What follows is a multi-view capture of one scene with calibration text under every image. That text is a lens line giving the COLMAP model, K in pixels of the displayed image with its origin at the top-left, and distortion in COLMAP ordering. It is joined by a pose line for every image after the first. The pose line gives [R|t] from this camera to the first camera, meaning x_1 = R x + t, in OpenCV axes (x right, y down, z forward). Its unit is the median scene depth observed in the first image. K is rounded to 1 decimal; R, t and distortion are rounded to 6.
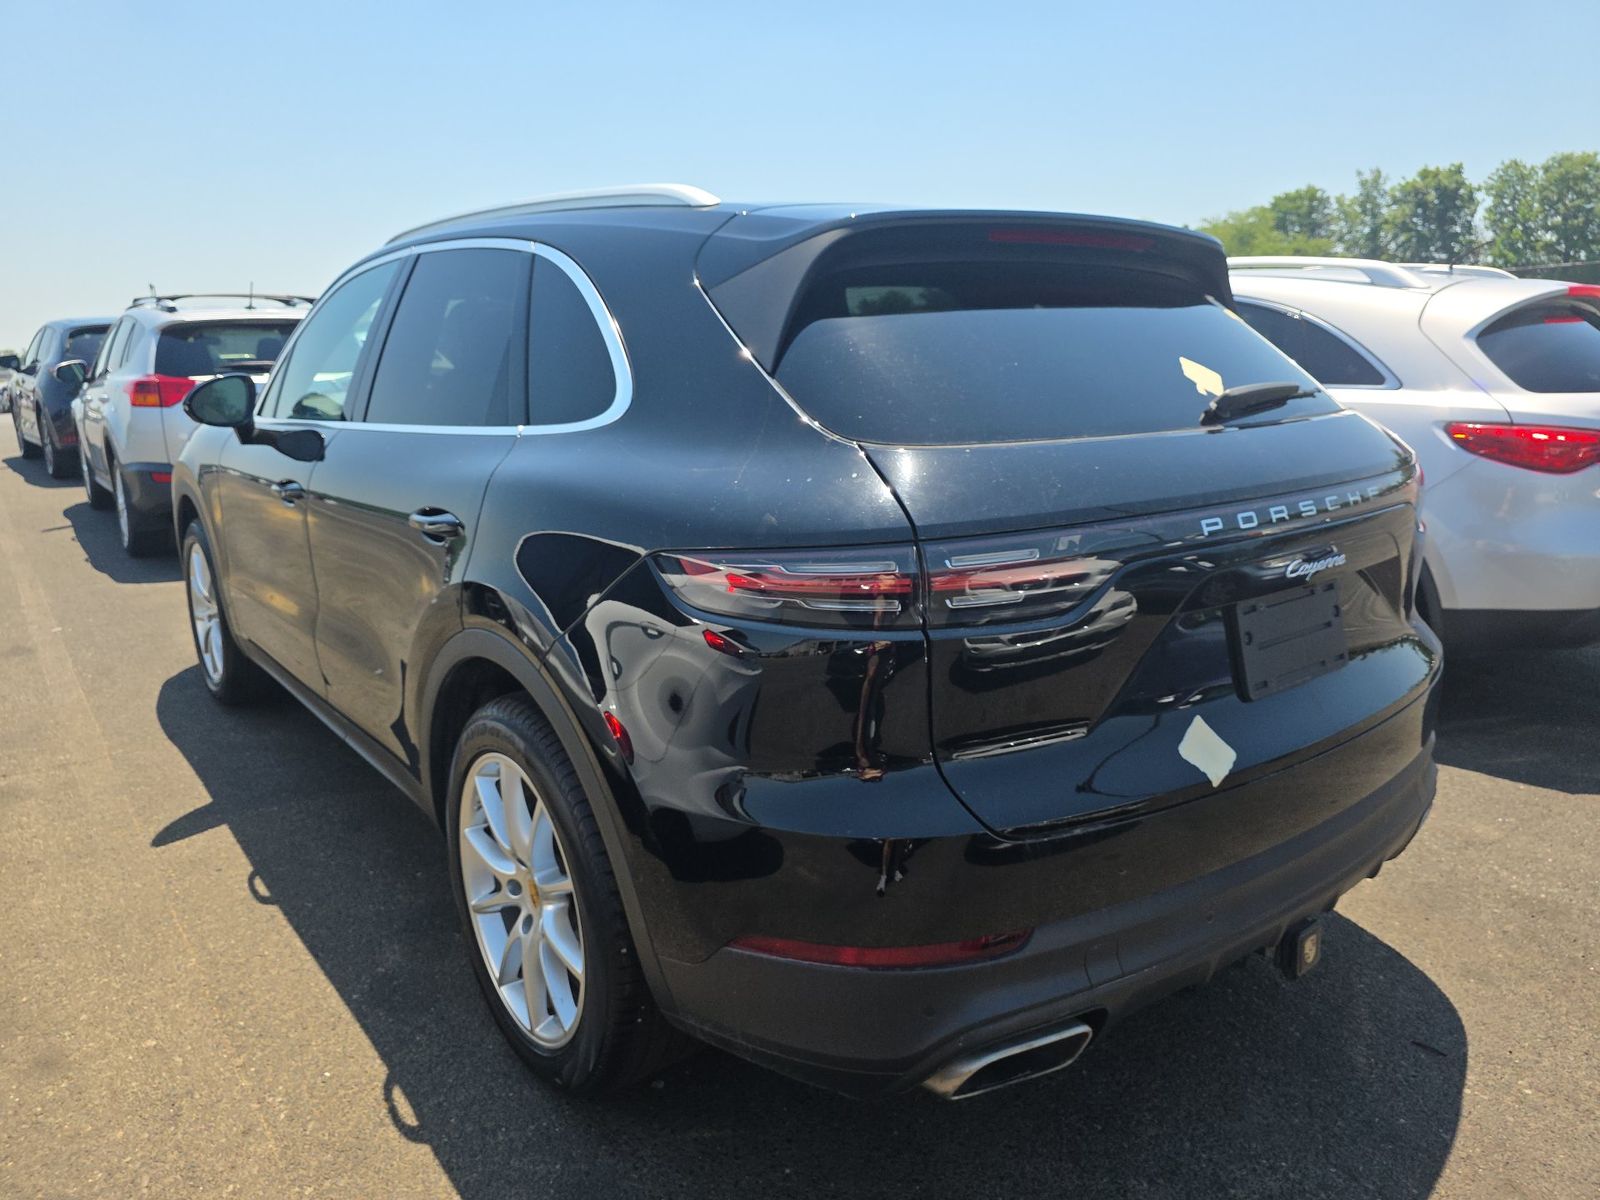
lens RADIAL K [[1069.6, 0, 802.5], [0, 1069.6, 600.2], [0, 0, 1]] dist [0.036809, -0.036483]
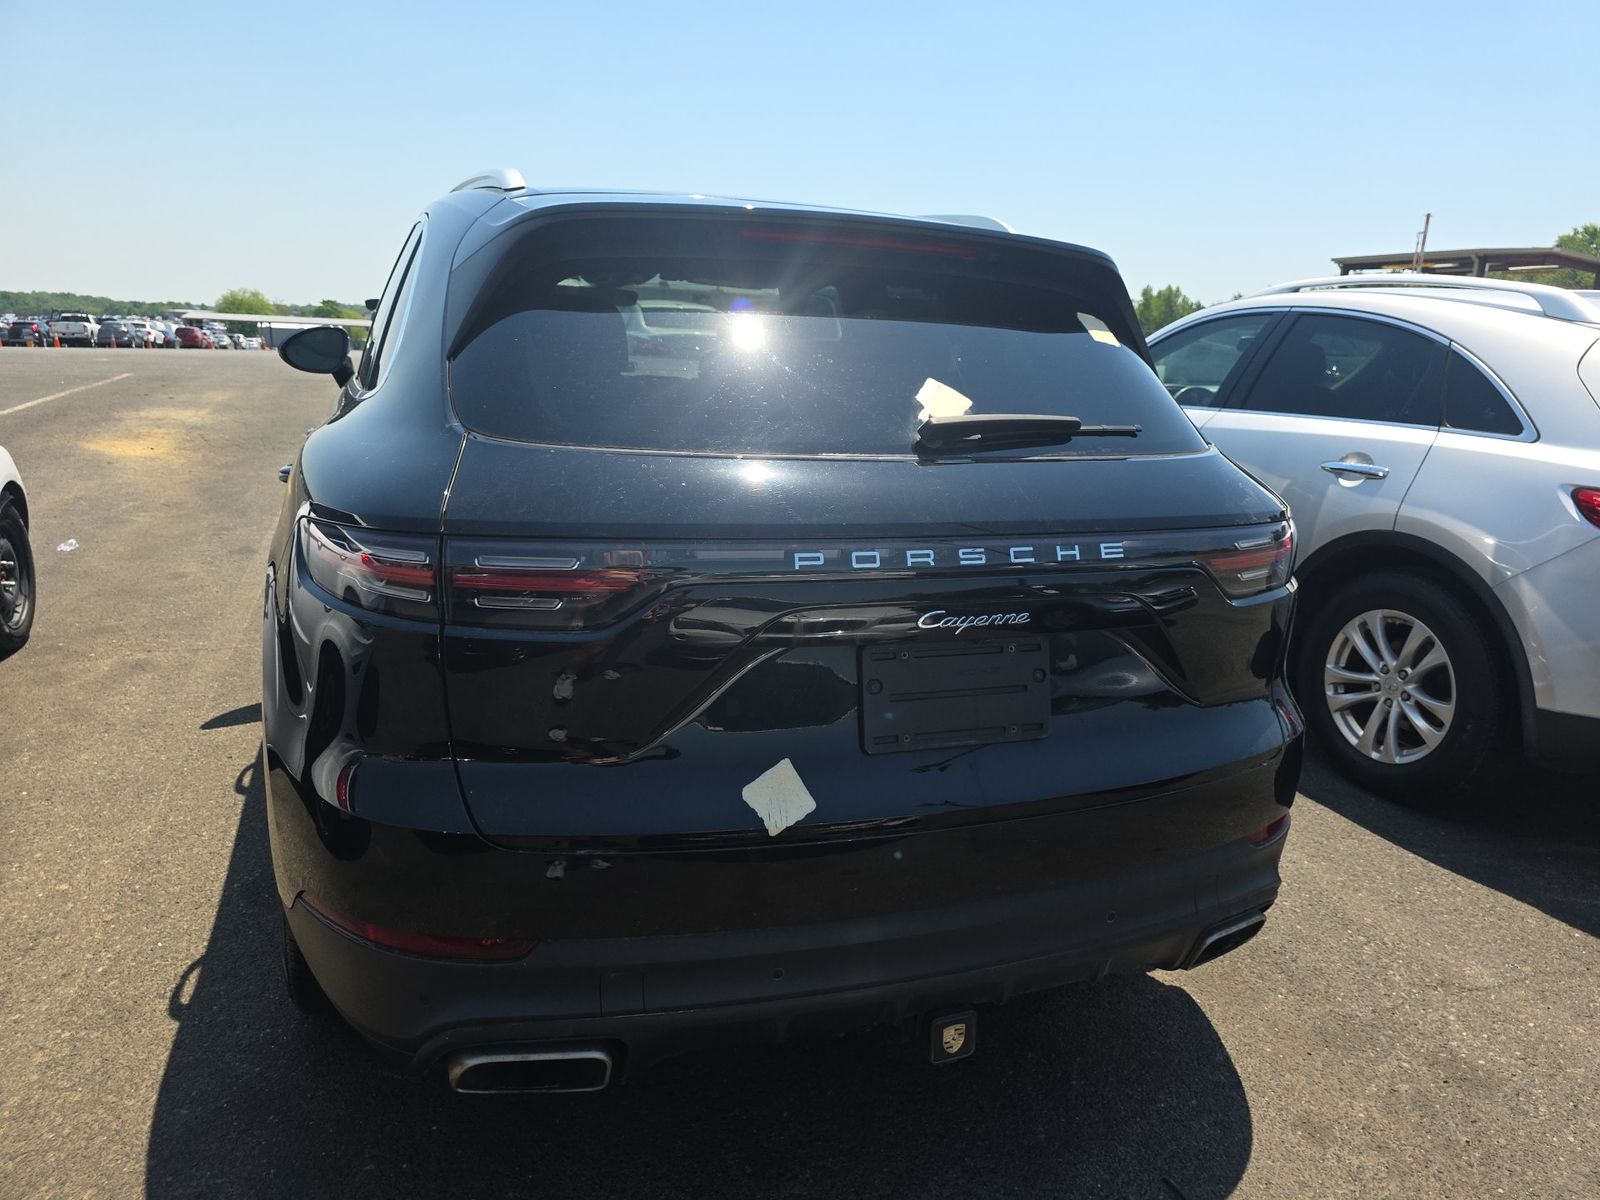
lens RADIAL K [[1069.6, 0, 802.5], [0, 1069.6, 600.2], [0, 0, 1]] dist [0.036809, -0.036483]
pose [[0.956365, 0.136178, -0.258498, 0.471061], [-0.132440, 0.990677, 0.031904, -0.048372], [0.260433, 0.003724, 0.965485, 0.078865]]
